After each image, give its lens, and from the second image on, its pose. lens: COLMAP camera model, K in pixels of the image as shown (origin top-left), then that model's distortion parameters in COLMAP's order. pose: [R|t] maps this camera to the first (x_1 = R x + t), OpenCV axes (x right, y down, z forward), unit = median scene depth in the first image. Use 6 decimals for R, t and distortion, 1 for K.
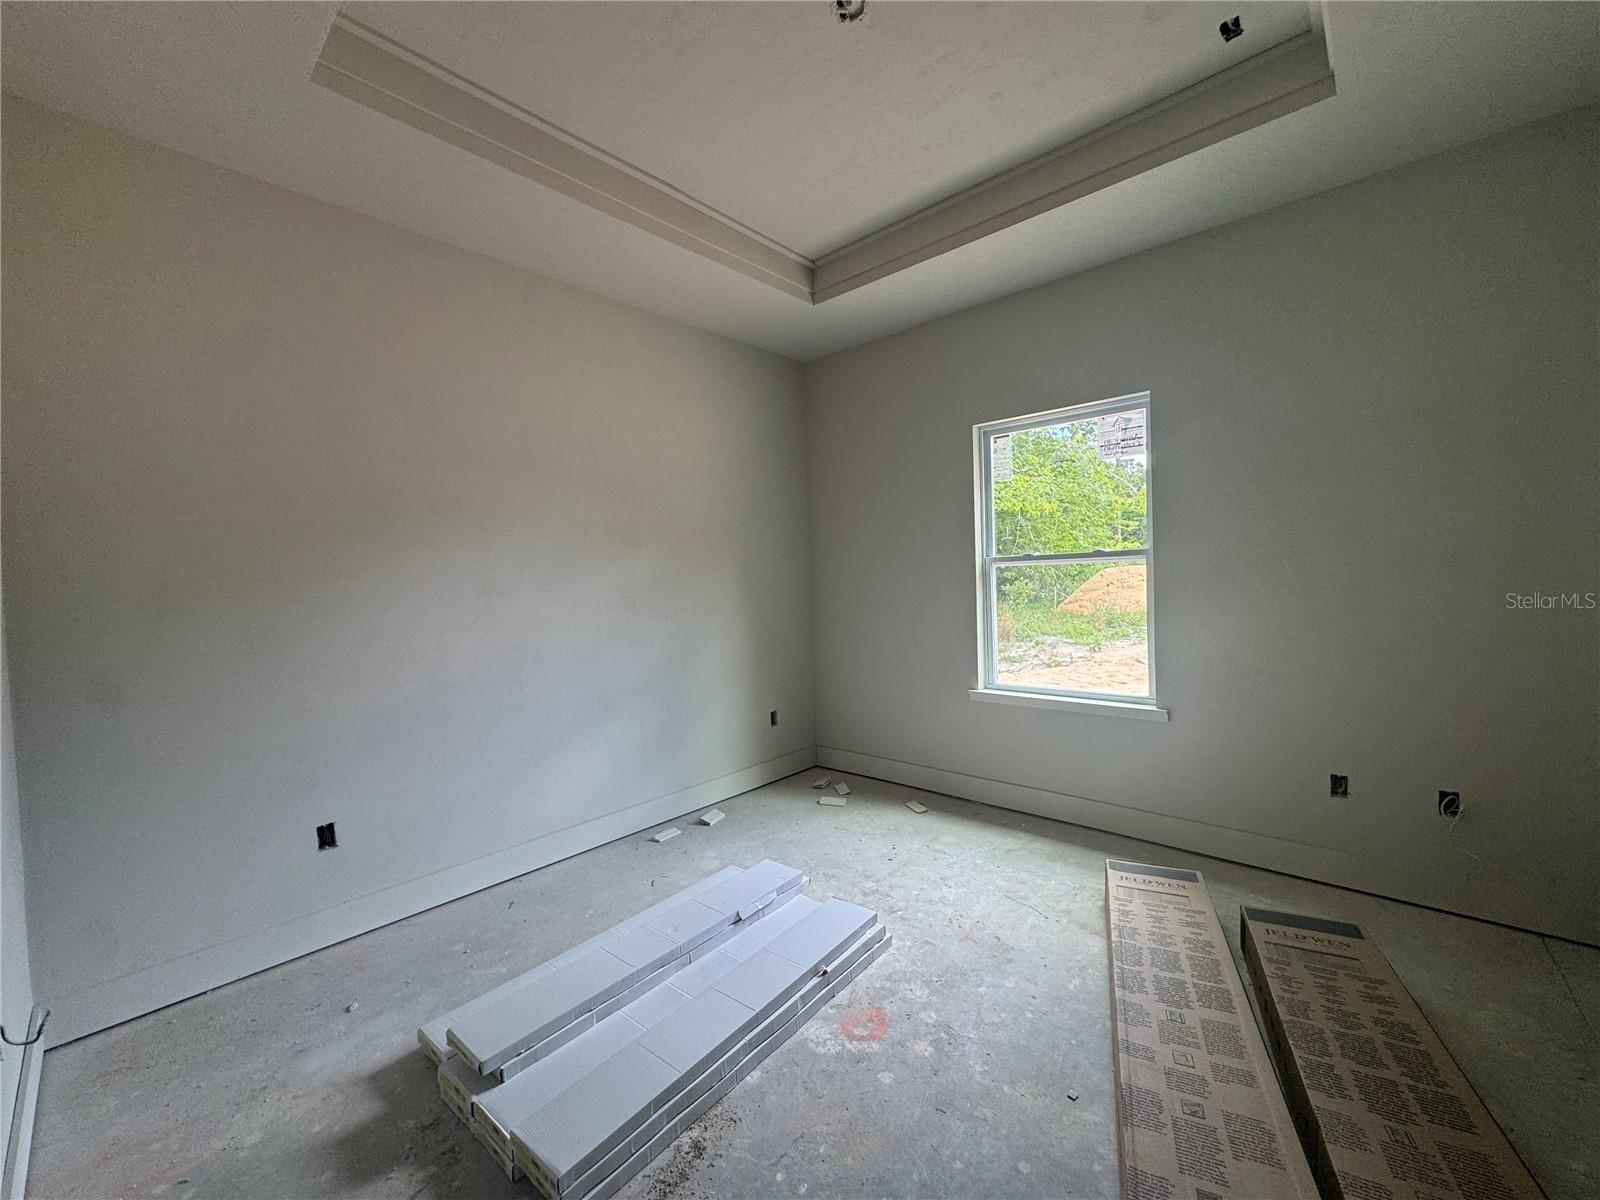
lens RADIAL K [[652.4, 0, 800.0], [0, 652.4, 600.0], [0, 0, 1]] dist [-0.001810, -0.000049]
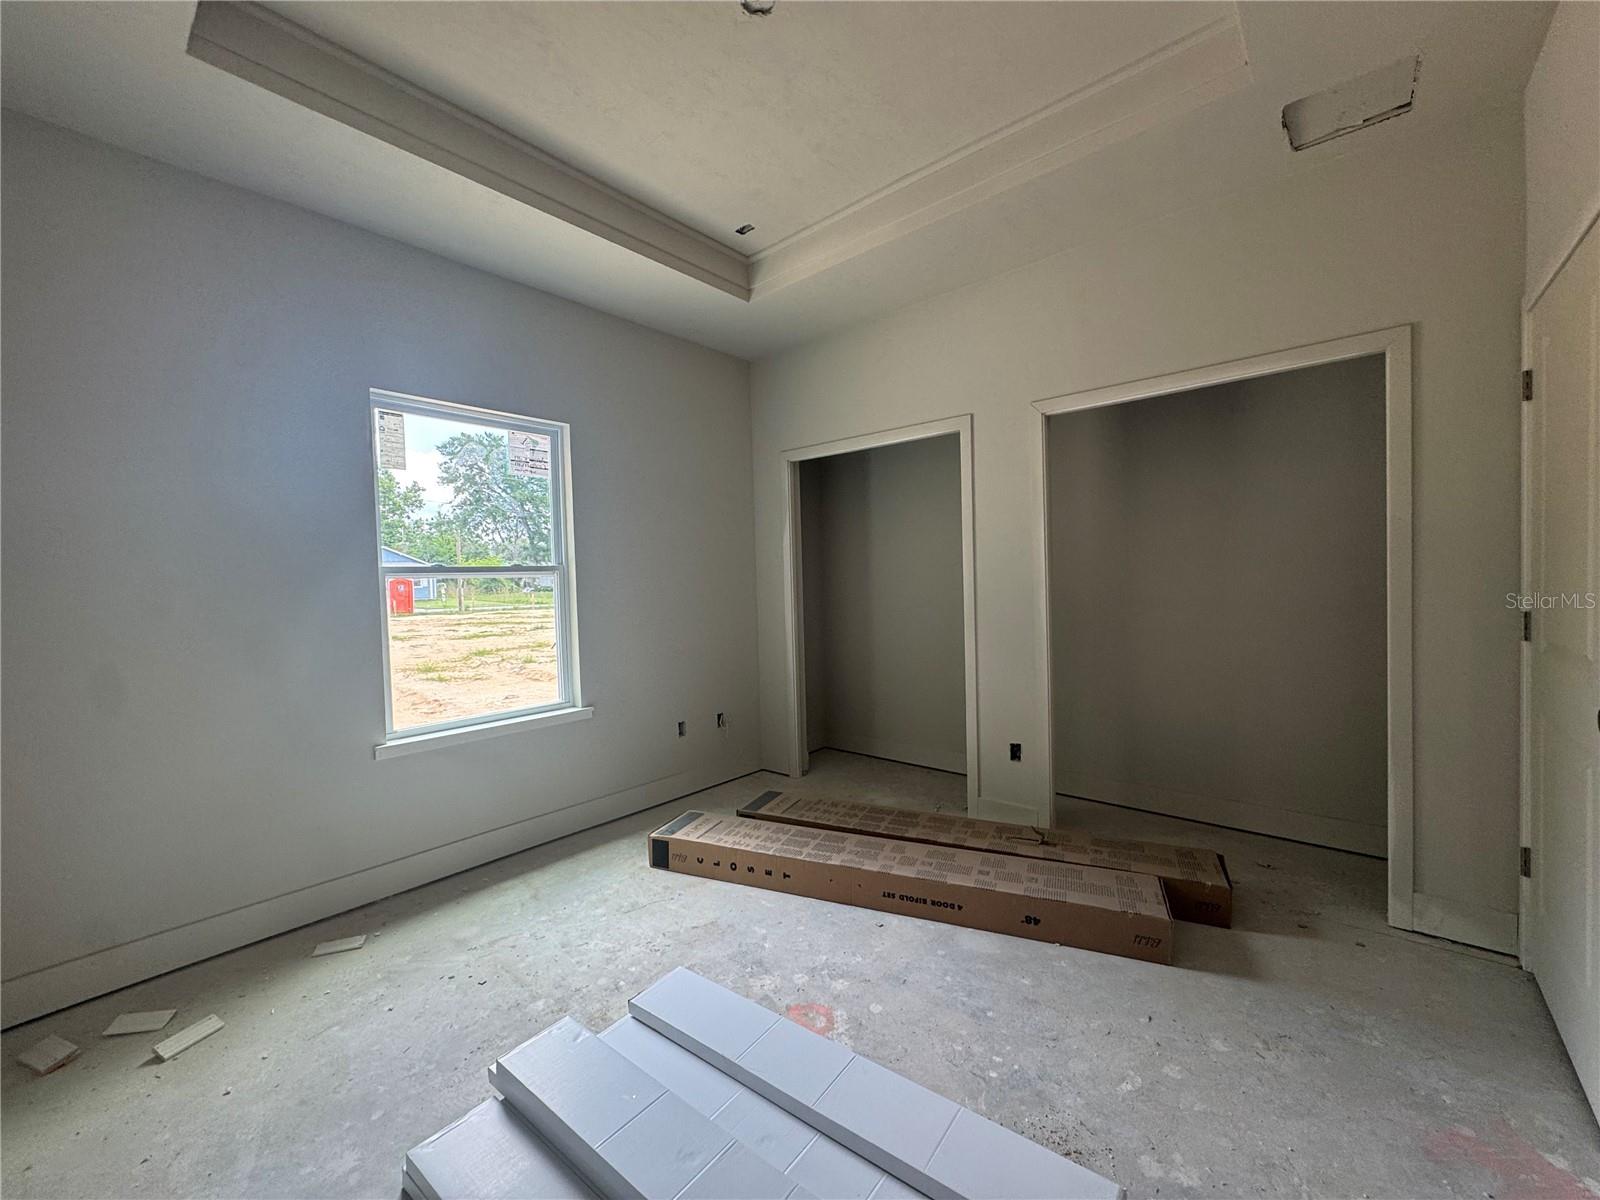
lens RADIAL K [[652.4, 0, 800.0], [0, 652.4, 600.0], [0, 0, 1]] dist [-0.001810, -0.000049]
pose [[-0.048059, 0.000493, 0.998844, -0.648582], [0.061388, 0.998111, 0.002461, 0.001355], [-0.996956, 0.061436, -0.047999, 0.734067]]
